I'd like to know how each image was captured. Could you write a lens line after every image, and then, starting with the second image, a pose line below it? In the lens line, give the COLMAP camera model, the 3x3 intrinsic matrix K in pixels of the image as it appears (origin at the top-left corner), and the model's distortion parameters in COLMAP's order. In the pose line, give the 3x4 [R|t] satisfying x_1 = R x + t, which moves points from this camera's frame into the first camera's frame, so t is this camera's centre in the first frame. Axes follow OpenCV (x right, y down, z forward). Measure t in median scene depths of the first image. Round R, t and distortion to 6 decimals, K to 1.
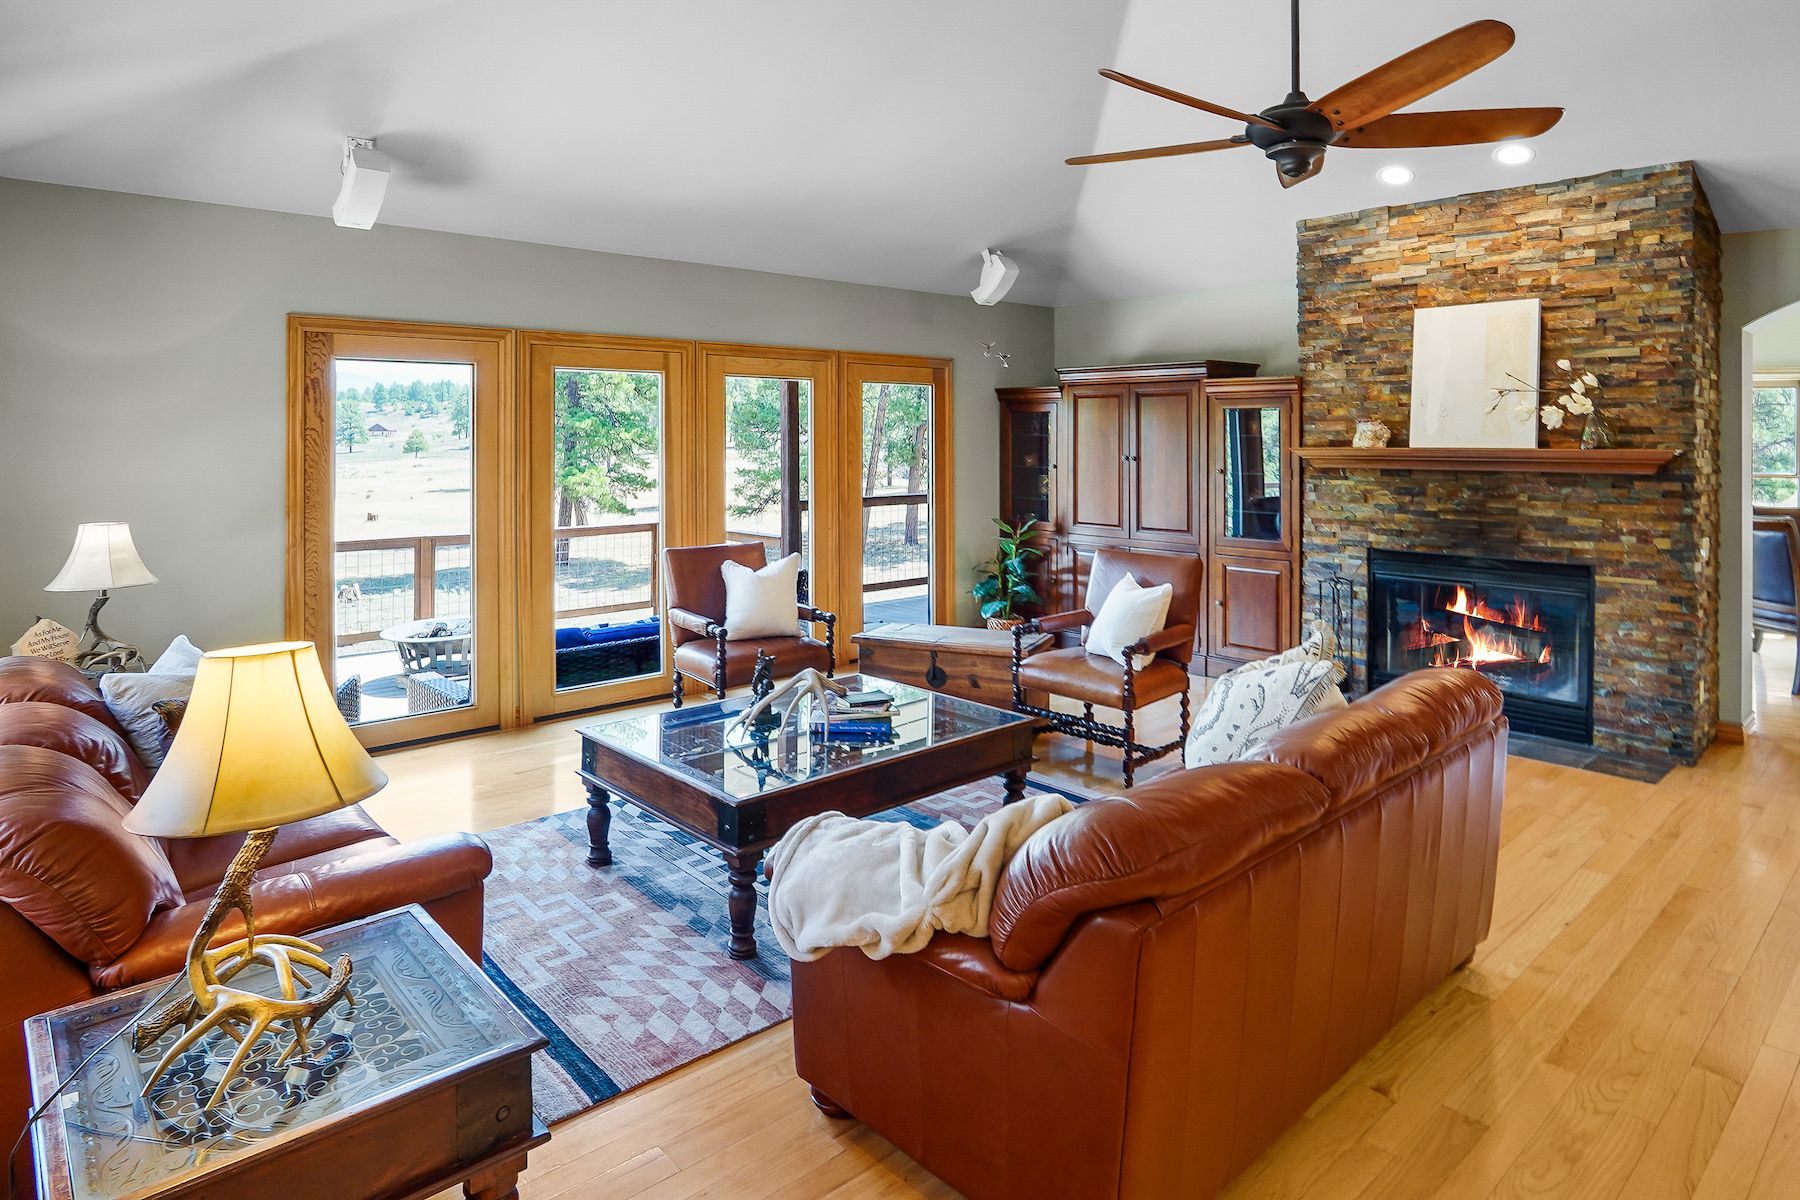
lens RADIAL K [[1029.7, 0, 875.3], [0, 1029.7, 549.6], [0, 0, 1]] dist [-0.026783, 0.003237]
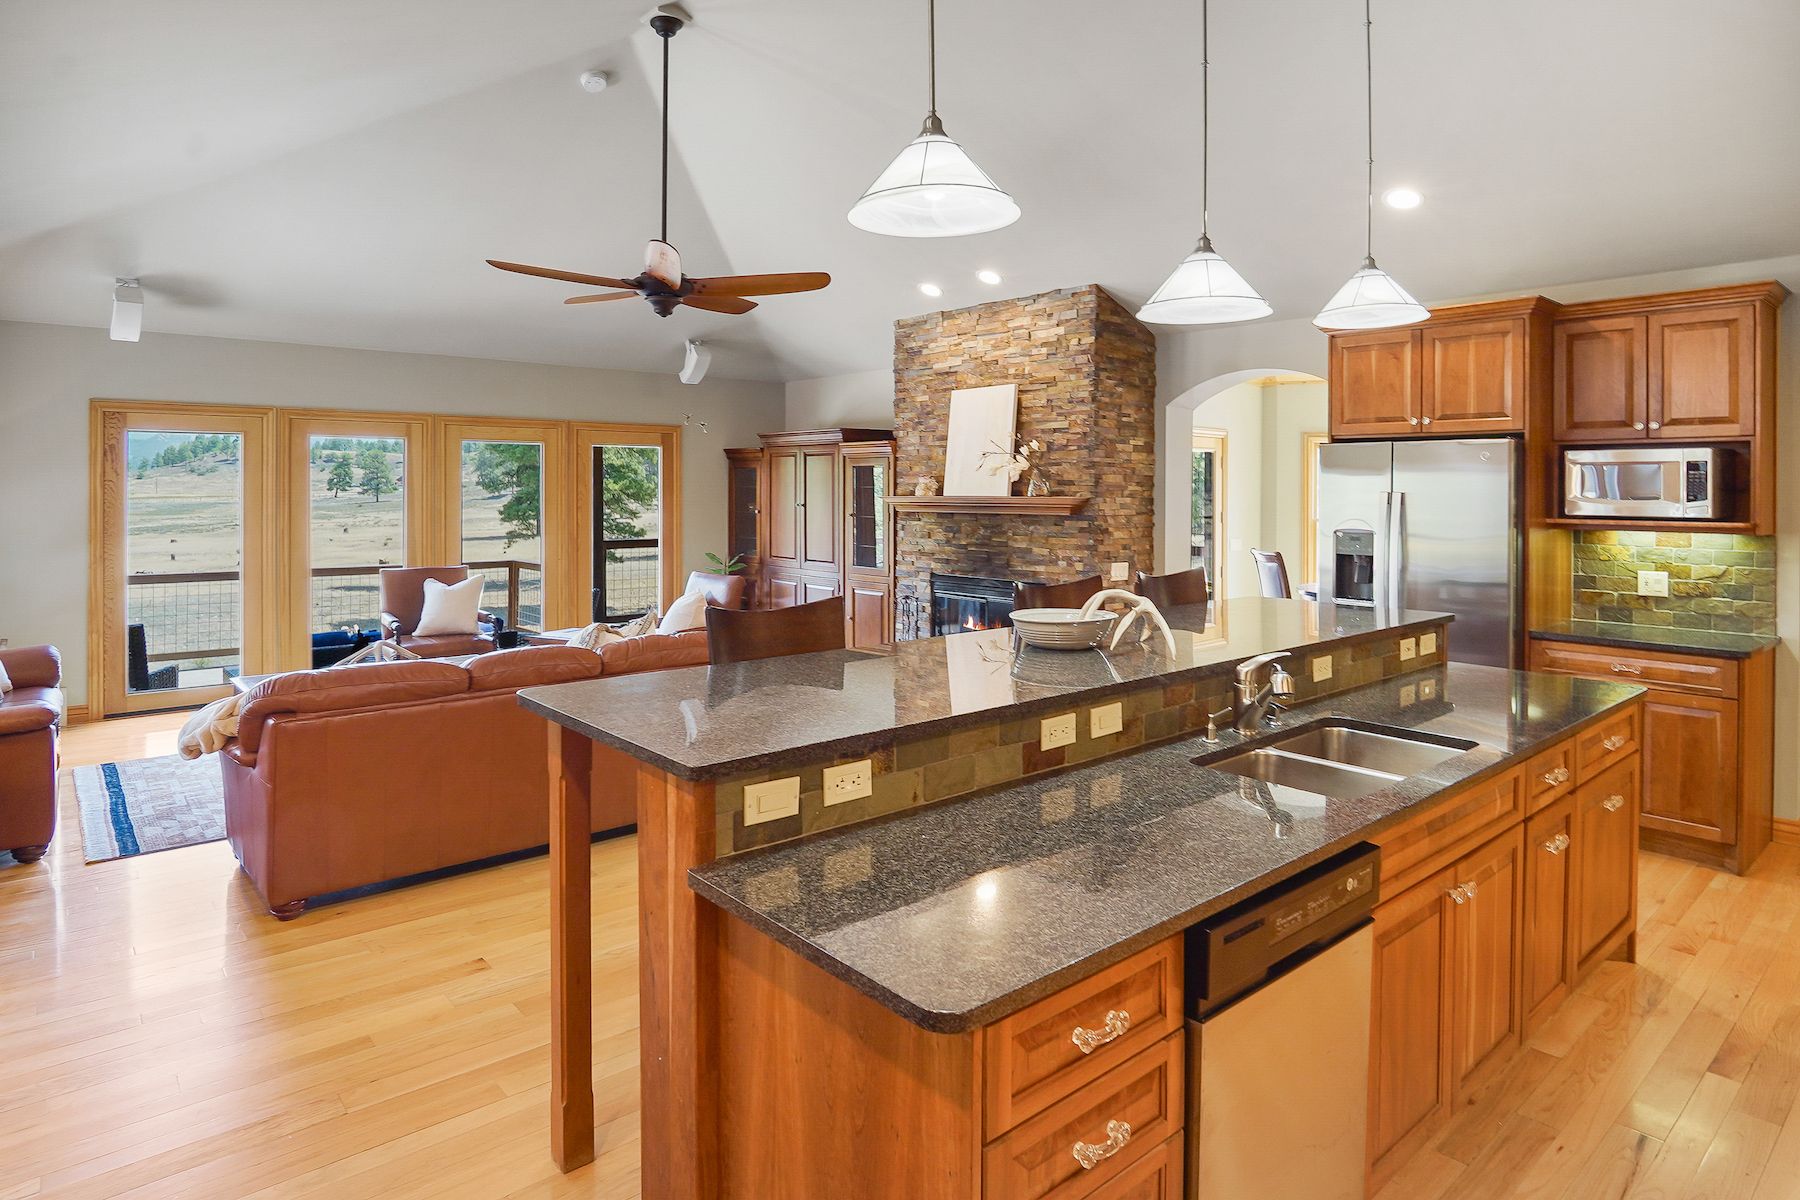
lens RADIAL K [[1029.7, 0, 898.6], [0, 1029.7, 612.8], [0, 0, 1]] dist [-0.026783, 0.003237]
pose [[0.999795, 0.006336, -0.019248, 0.505258], [-0.006141, 0.999929, 0.010169, 0.039041], [0.019311, -0.010049, 0.999763, -0.341411]]
